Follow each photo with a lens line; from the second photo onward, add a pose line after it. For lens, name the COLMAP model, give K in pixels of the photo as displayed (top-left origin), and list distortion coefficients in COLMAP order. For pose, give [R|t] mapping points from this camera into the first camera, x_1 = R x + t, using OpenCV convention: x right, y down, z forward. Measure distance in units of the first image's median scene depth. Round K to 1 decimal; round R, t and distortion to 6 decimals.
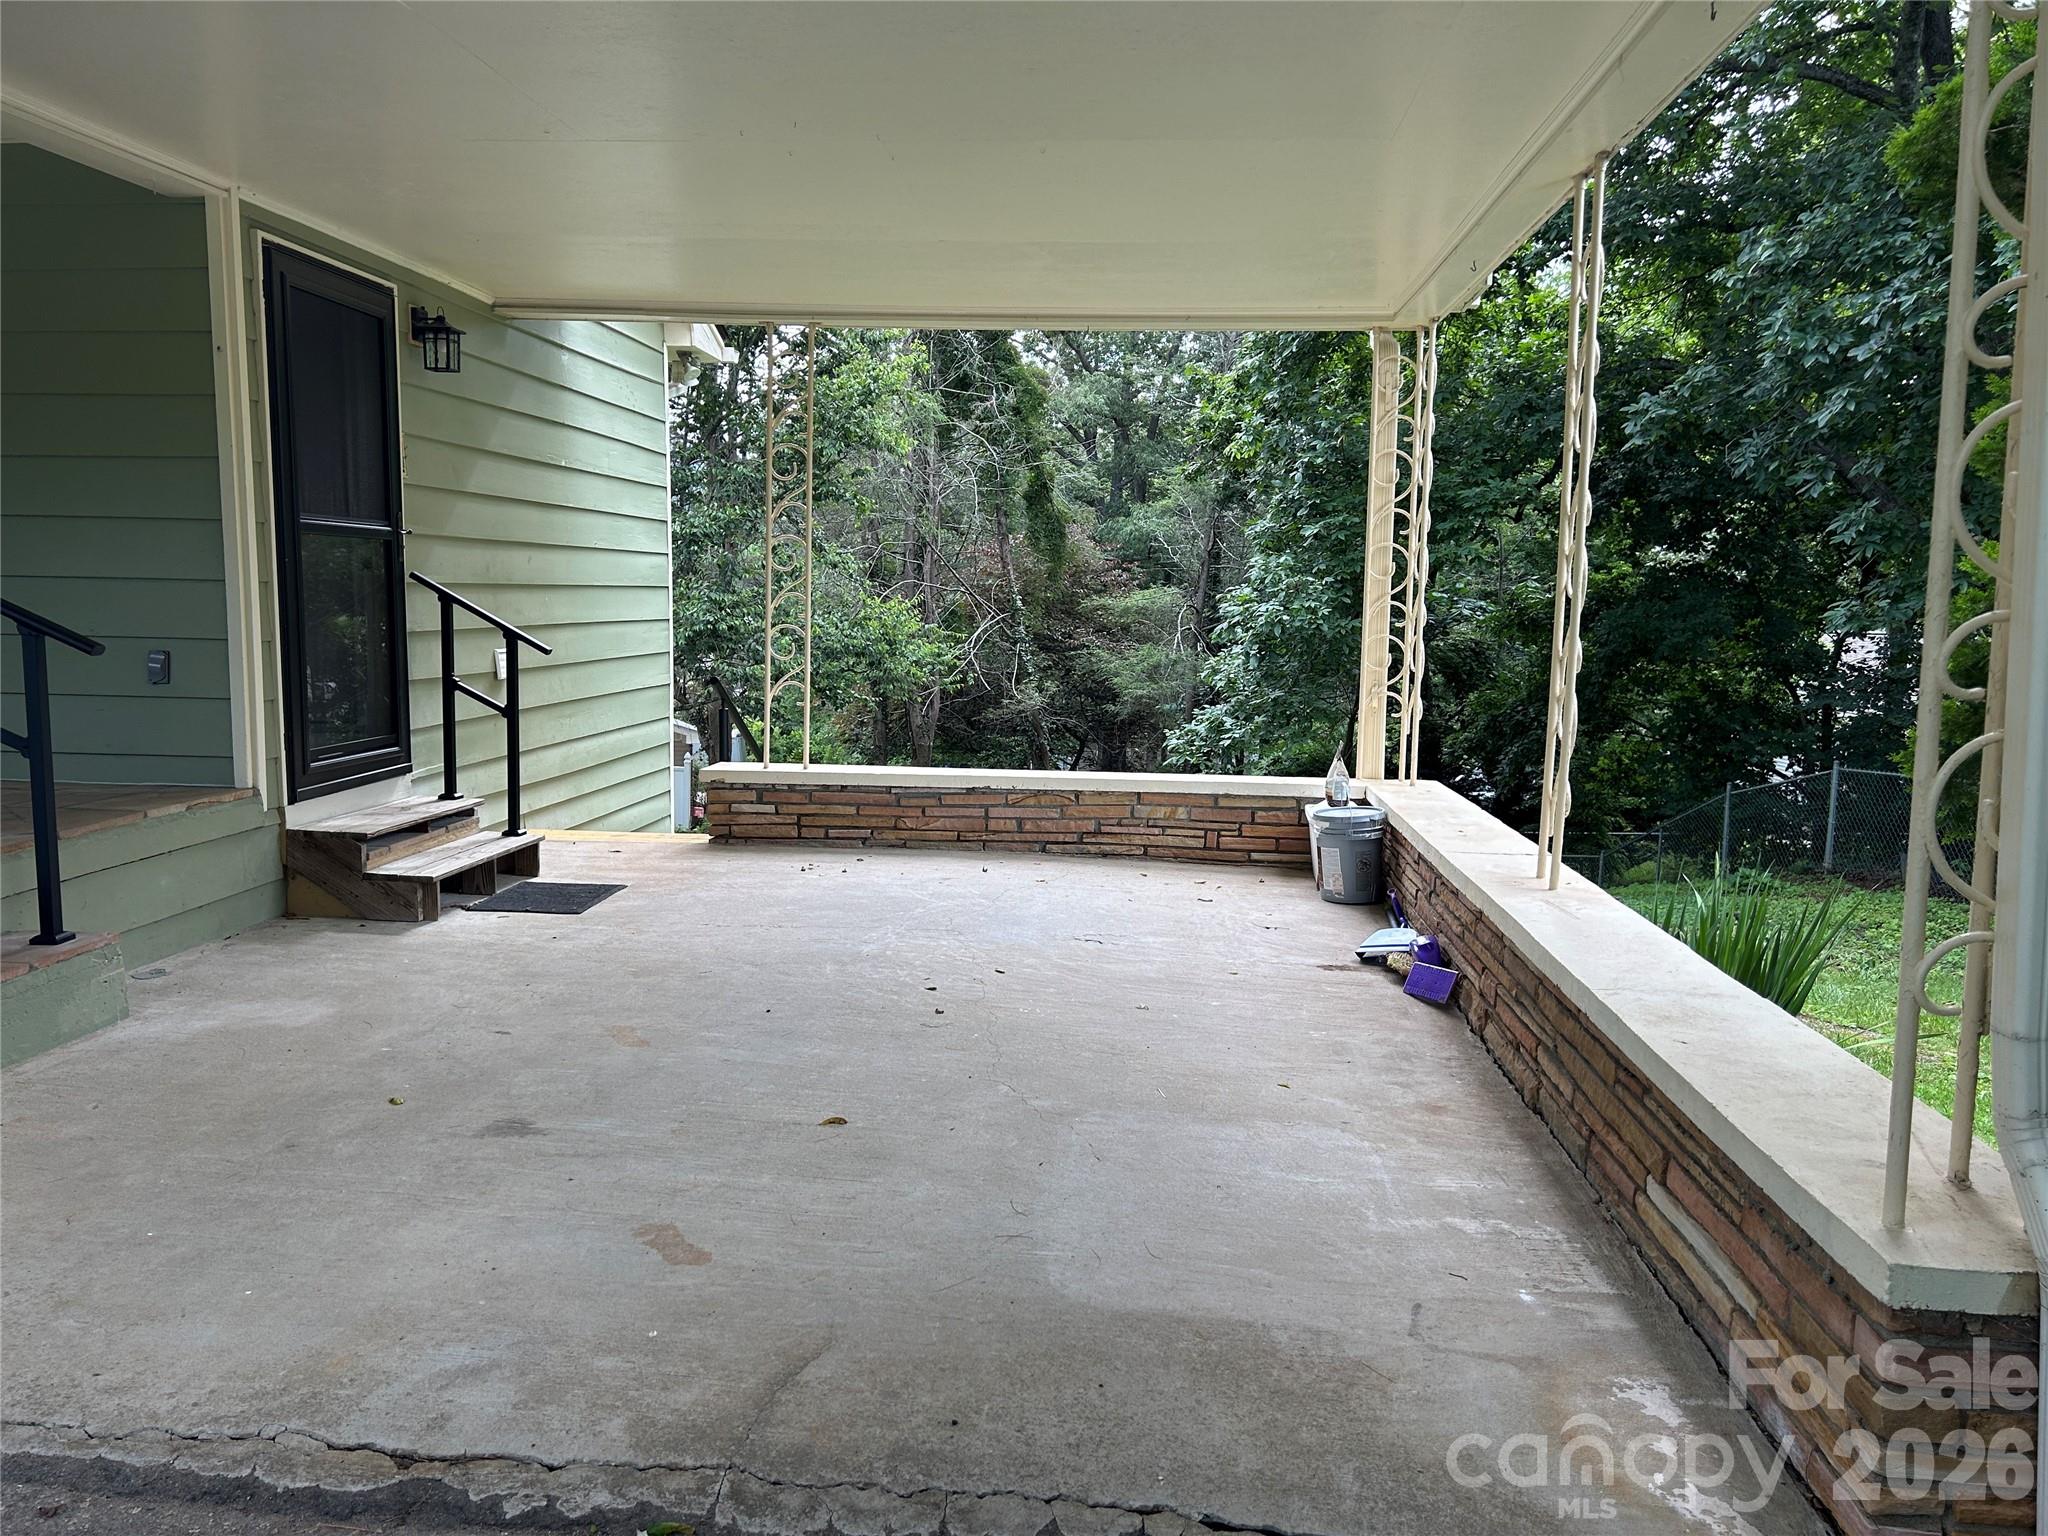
lens RADIAL K [[1527.3, 0, 1023.7], [0, 1527.3, 762.8], [0, 0, 1]] dist [0.053545, -0.066575]
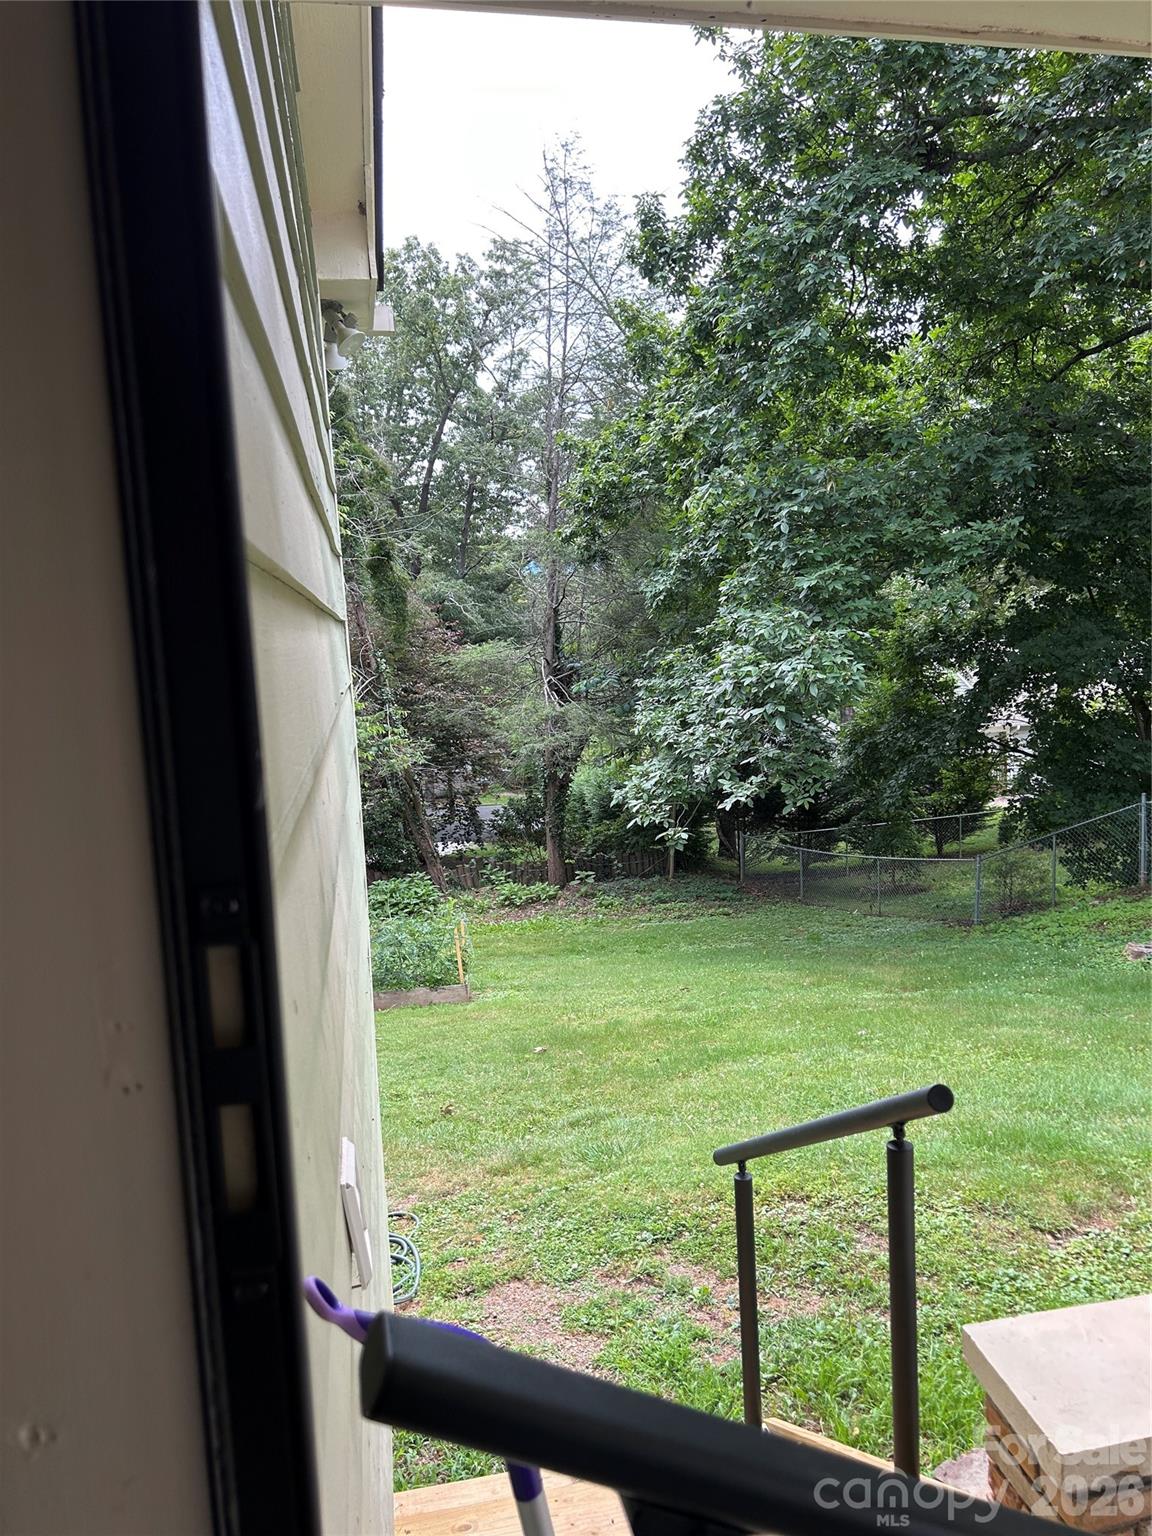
lens RADIAL K [[1145.4, 0, 576.0], [0, 1145.4, 768.0], [0, 0, 1]] dist [0.053545, -0.066575]
pose [[0.960796, -0.091837, 0.261606, -0.229857], [0.090682, 0.995743, 0.016510, -0.089676], [-0.262008, 0.007860, 0.965034, 0.503521]]
